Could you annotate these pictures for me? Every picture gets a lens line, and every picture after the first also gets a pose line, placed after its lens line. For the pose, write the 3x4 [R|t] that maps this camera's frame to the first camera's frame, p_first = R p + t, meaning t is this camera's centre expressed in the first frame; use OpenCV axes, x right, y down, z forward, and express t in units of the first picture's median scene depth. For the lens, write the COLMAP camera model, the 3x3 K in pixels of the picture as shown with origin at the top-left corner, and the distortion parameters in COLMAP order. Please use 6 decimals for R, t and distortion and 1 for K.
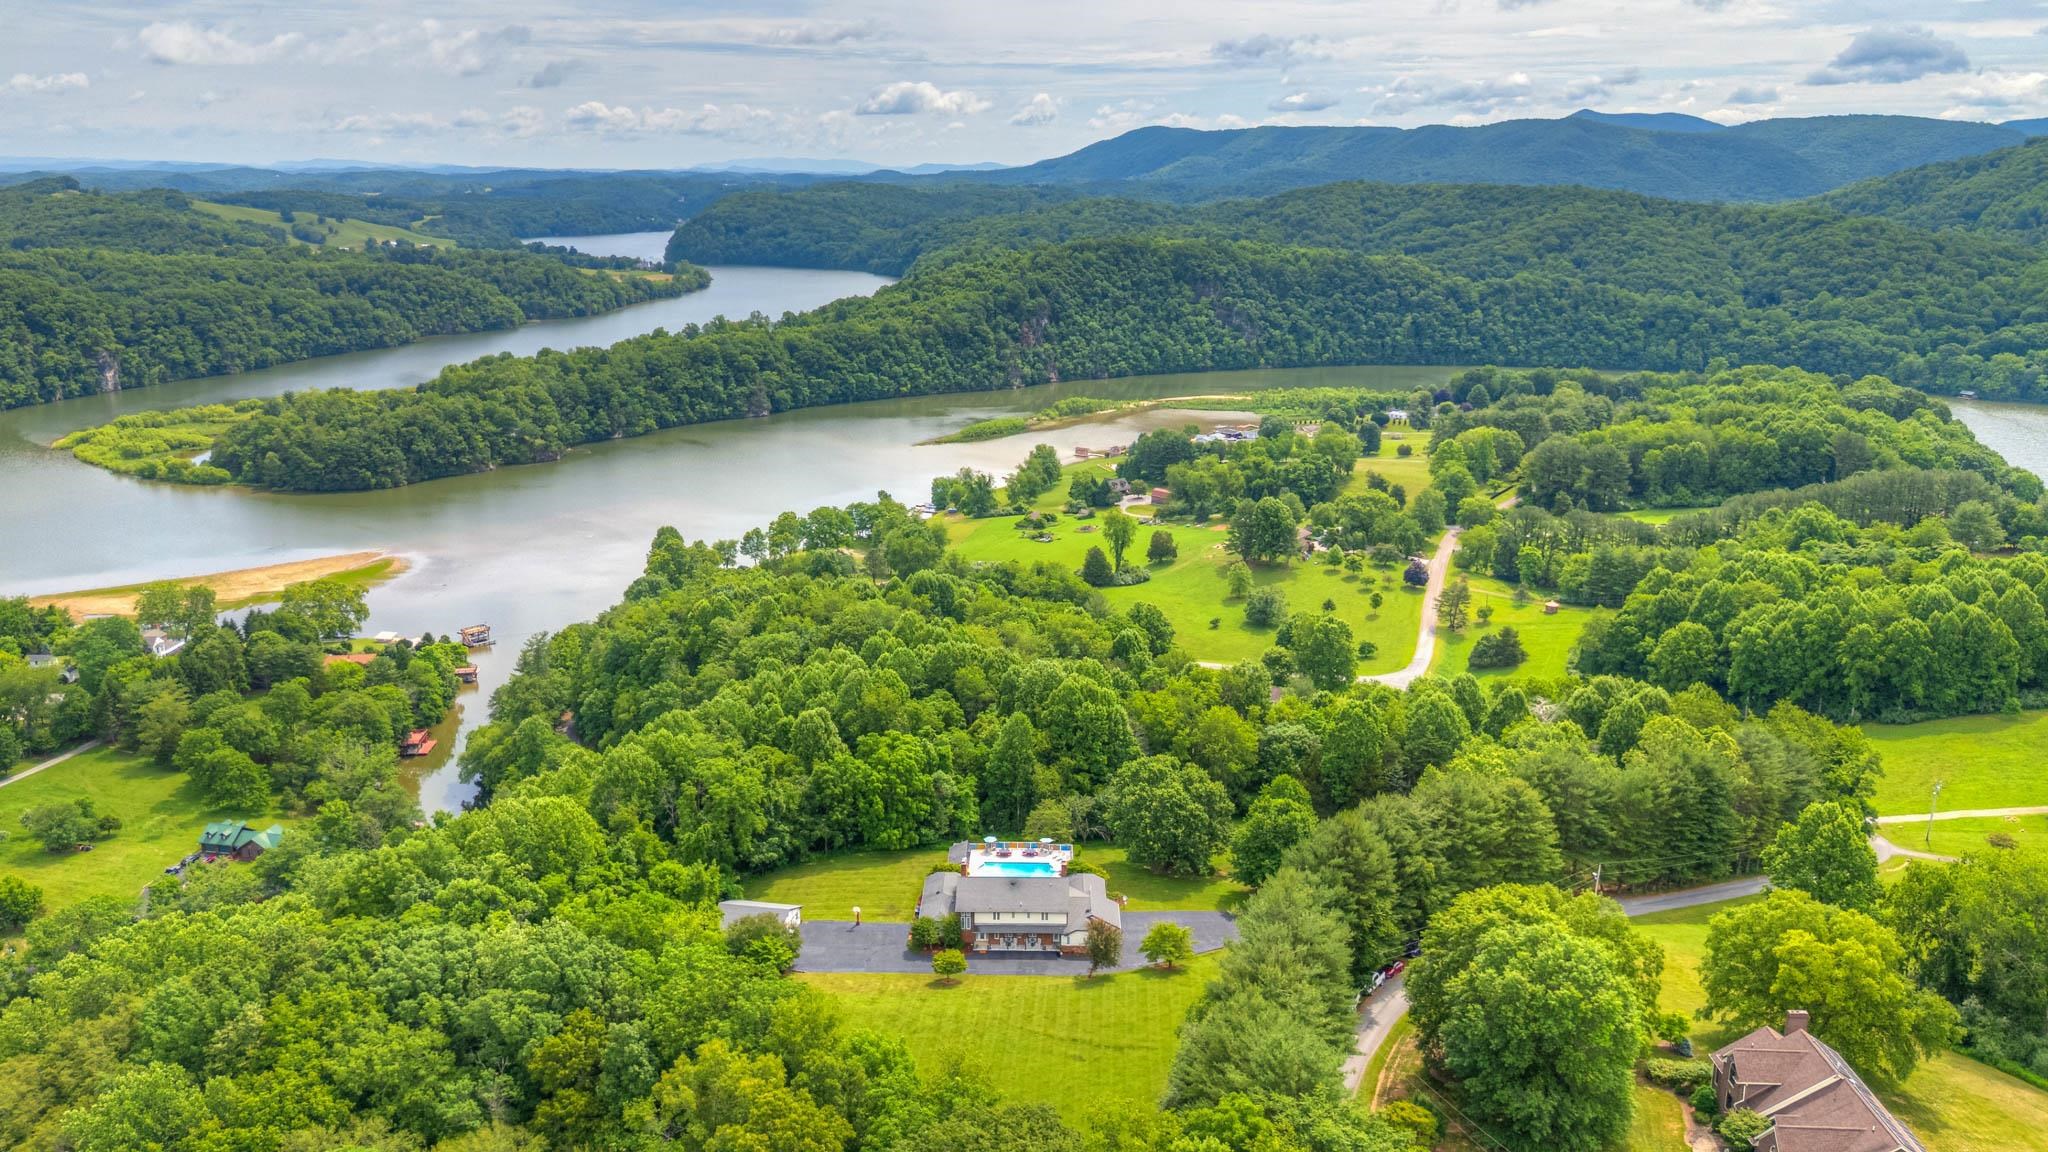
lens RADIAL K [[1510.1, 0, 1024.6], [0, 1510.1, 591.5], [0, 0, 1]] dist [0.054327, -0.049059]
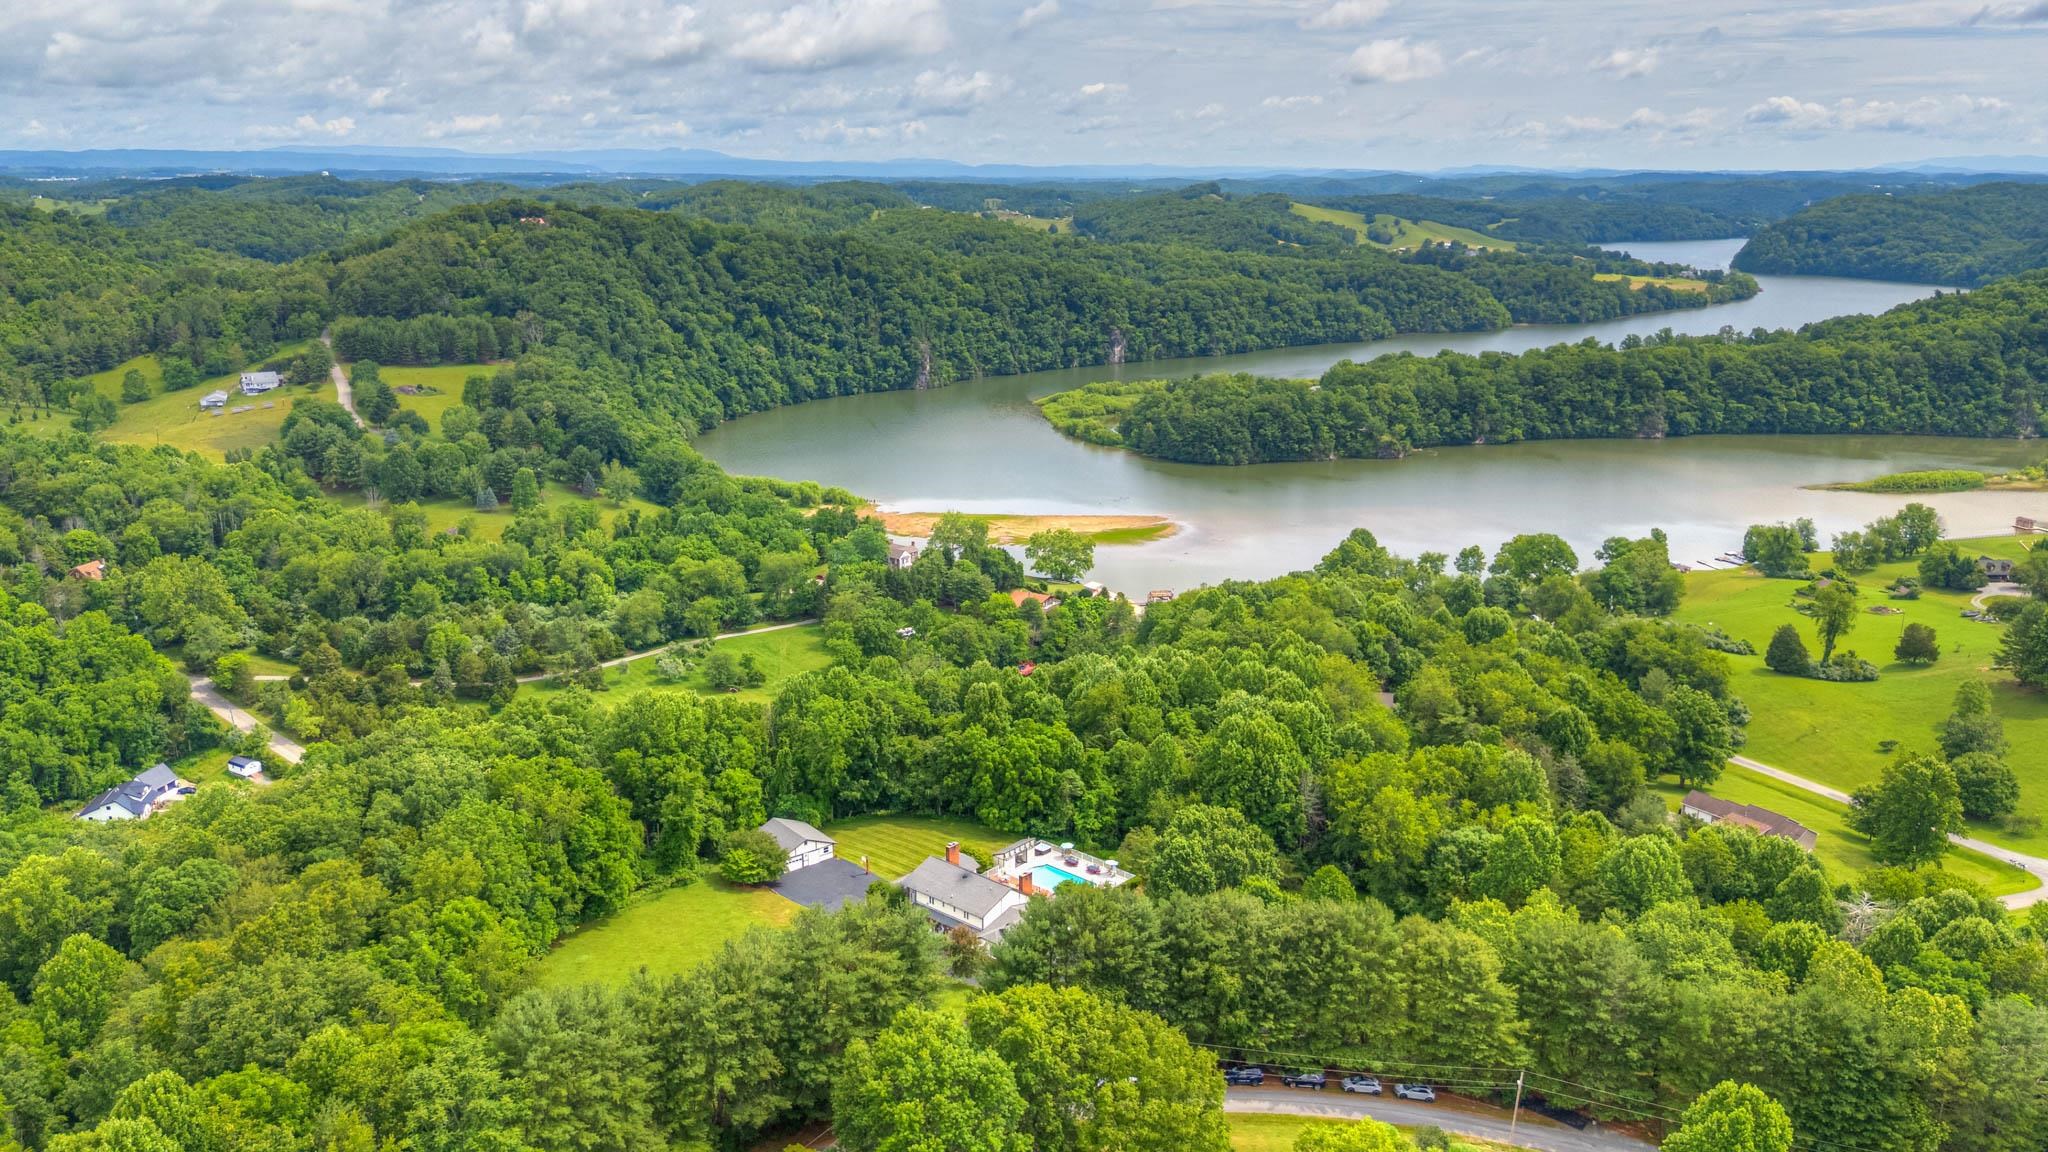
lens RADIAL K [[1510.1, 0, 1016.1], [0, 1510.1, 576.5], [0, 0, 1]] dist [0.054327, -0.049059]
pose [[0.753257, 0.165447, -0.636578, 0.127619], [-0.172567, 0.983653, 0.051456, -0.012951], [0.634685, 0.071093, 0.769494, 0.045160]]
